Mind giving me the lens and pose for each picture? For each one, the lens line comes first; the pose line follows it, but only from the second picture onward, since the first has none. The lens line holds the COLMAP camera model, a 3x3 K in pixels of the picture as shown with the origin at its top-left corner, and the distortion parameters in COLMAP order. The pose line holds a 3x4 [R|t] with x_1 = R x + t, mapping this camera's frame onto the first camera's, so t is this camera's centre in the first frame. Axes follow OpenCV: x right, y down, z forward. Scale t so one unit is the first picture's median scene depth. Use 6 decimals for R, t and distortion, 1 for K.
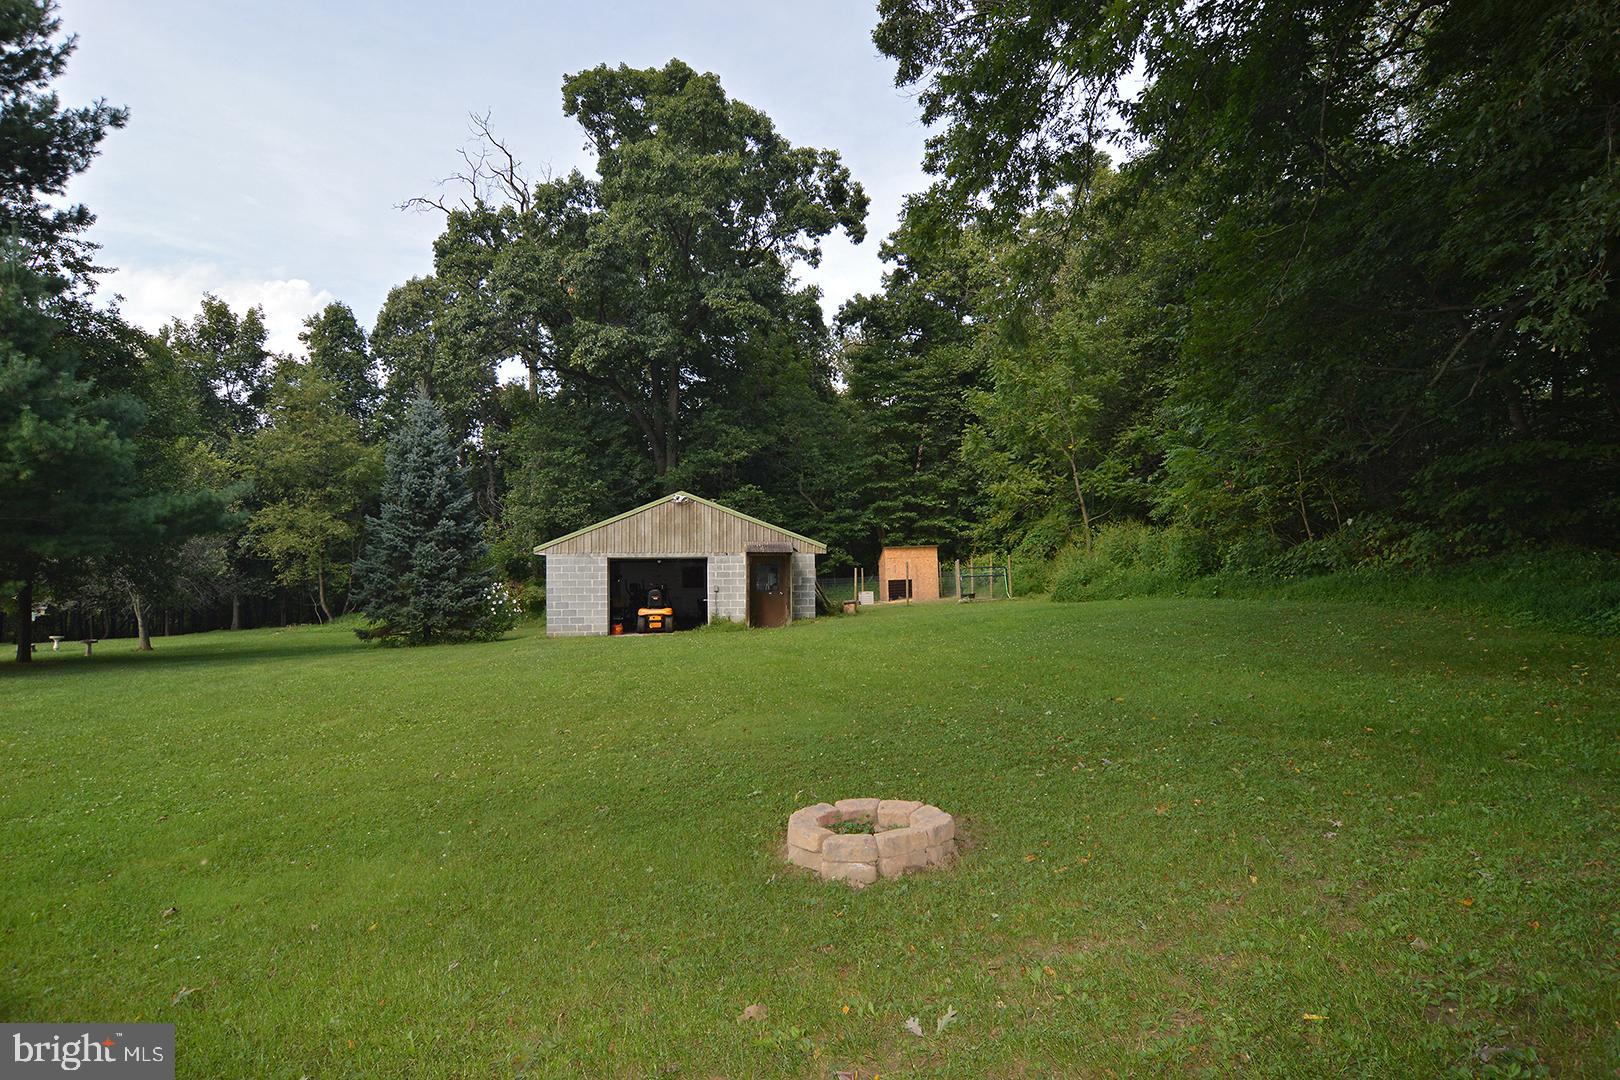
lens RADIAL K [[878.5, 0, 810.0], [0, 878.5, 540.0], [0, 0, 1]] dist [0.000953, -0.000077]
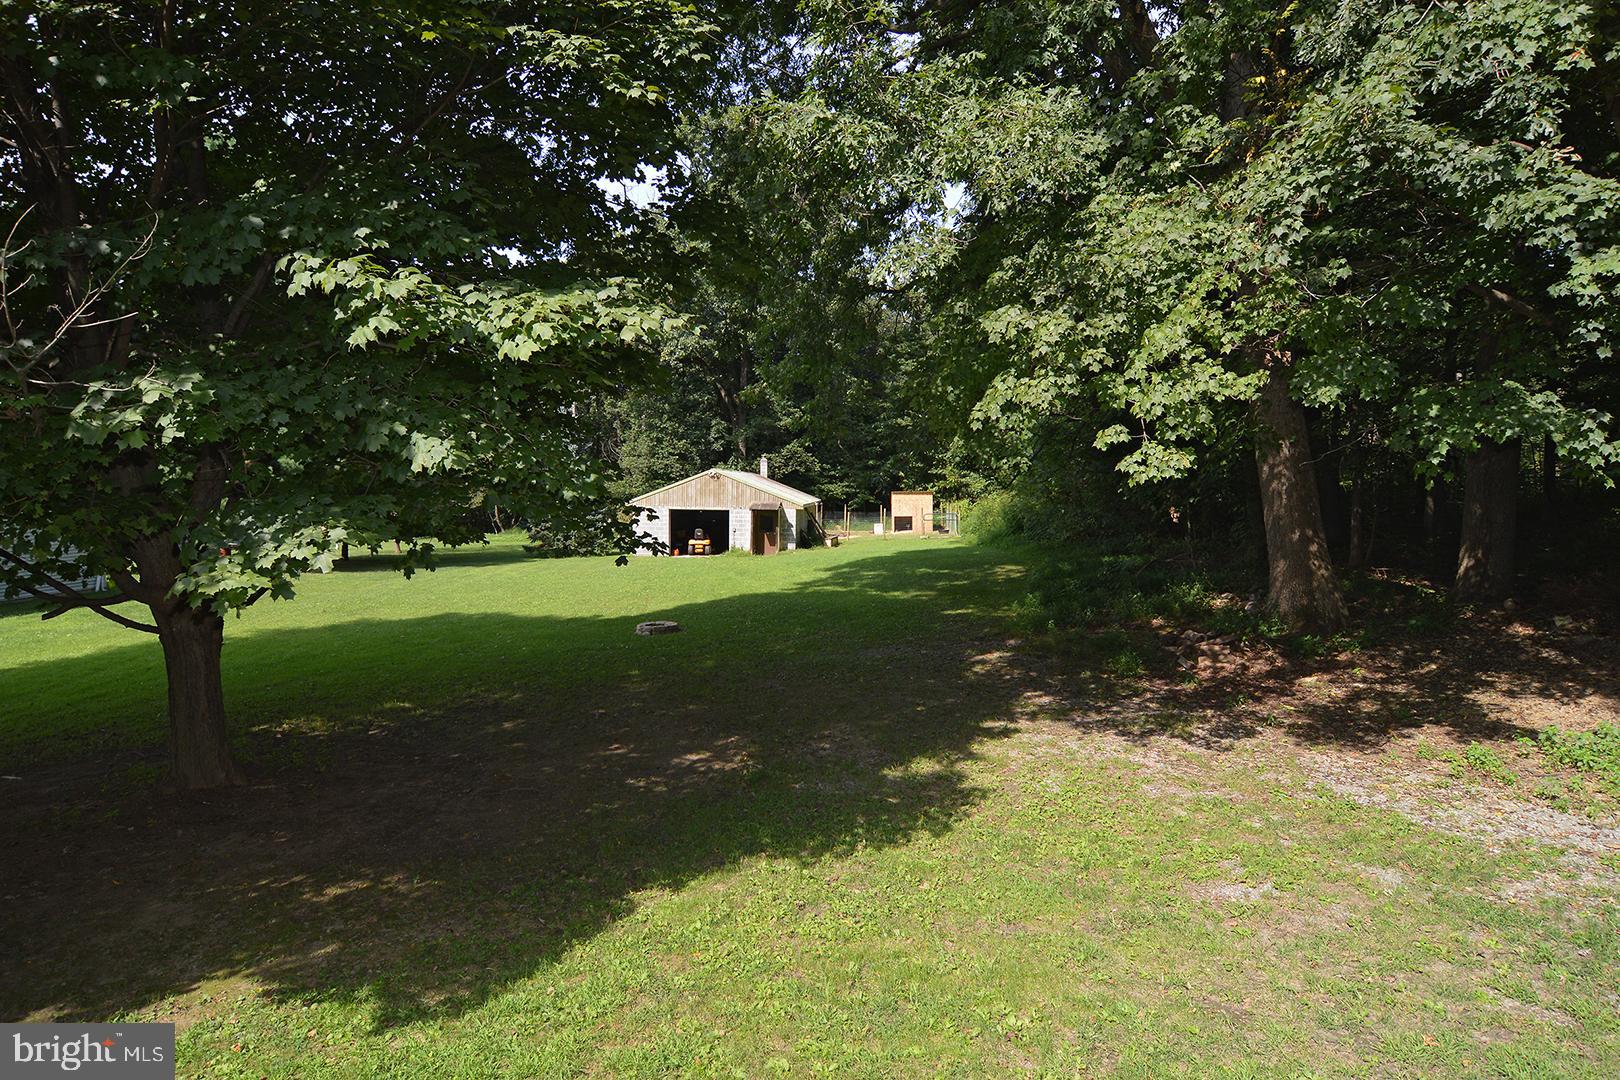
lens RADIAL K [[882.3, 0, 800.8], [0, 882.3, 538.5], [0, 0, 1]] dist [0.083643, -0.000225]
pose [[0.986240, 0.032721, -0.162048, 0.269452], [-0.015438, 0.994162, 0.106786, -0.100843], [0.164596, -0.102815, 0.980988, -0.557533]]
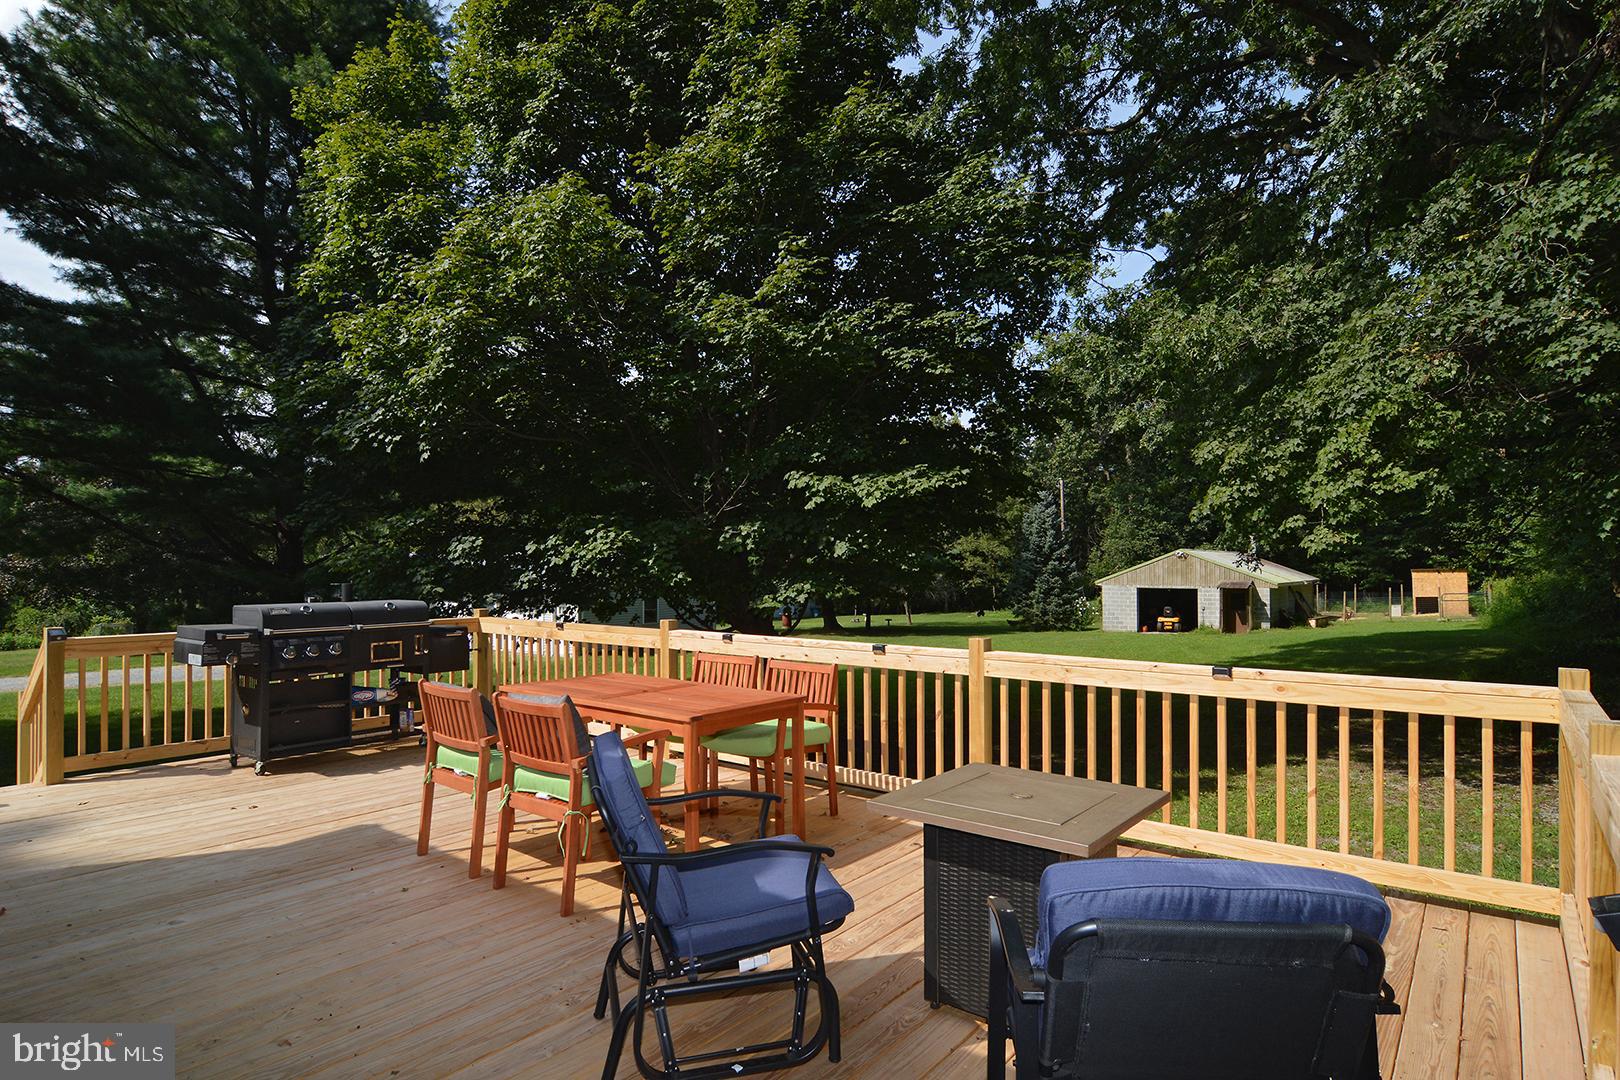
lens RADIAL K [[884.7, 0, 803.8], [0, 884.7, 545.8], [0, 0, 1]] dist [-0.017059, -0.001160]
pose [[0.745032, -0.003797, -0.667017, 0.425609], [0.022848, 0.999542, 0.019829, -0.107625], [0.666637, -0.030013, 0.744778, -0.704227]]
